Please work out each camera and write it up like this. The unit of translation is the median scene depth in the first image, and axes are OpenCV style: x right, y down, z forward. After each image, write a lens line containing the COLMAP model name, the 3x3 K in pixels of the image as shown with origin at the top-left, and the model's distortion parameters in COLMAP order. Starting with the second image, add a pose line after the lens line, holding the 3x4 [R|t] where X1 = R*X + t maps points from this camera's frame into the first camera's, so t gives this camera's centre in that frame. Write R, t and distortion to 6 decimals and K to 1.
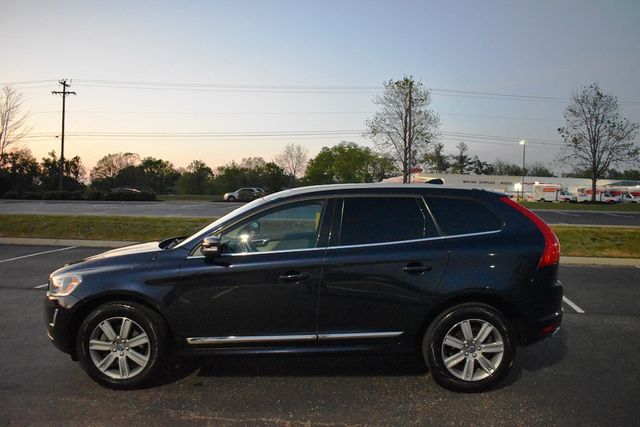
lens RADIAL K [[496.6, 0, 311.4], [0, 496.6, 224.6], [0, 0, 1]] dist [-0.095815, 0.015378]
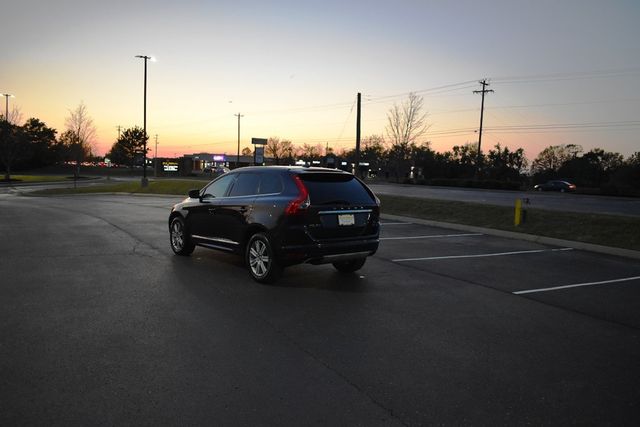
lens RADIAL K [[496.6, 0, 317.7], [0, 496.6, 210.6], [0, 0, 1]] dist [-0.095815, 0.015378]
pose [[0.633760, 0.066573, -0.770660, 1.793536], [-0.076079, 0.996824, 0.023545, 0.029304], [0.769780, 0.043709, 0.636811, 0.027213]]
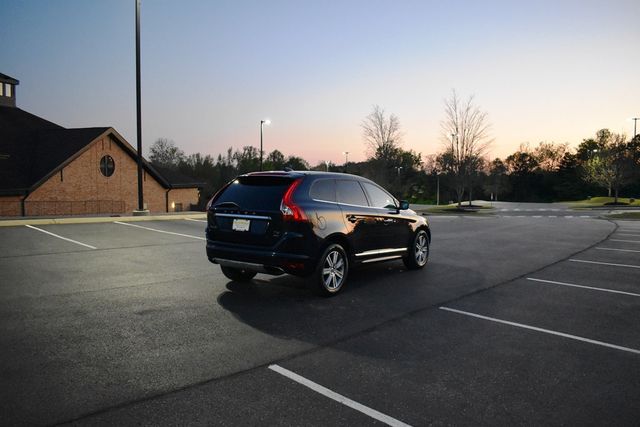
lens RADIAL K [[496.6, 0, 323.4], [0, 496.6, 212.1], [0, 0, 1]] dist [-0.095815, 0.015378]
pose [[-0.561098, 0.027085, -0.827306, 1.701130], [-0.080510, 0.992940, 0.087111, -0.091224], [0.823825, 0.115484, -0.554956, 2.046367]]
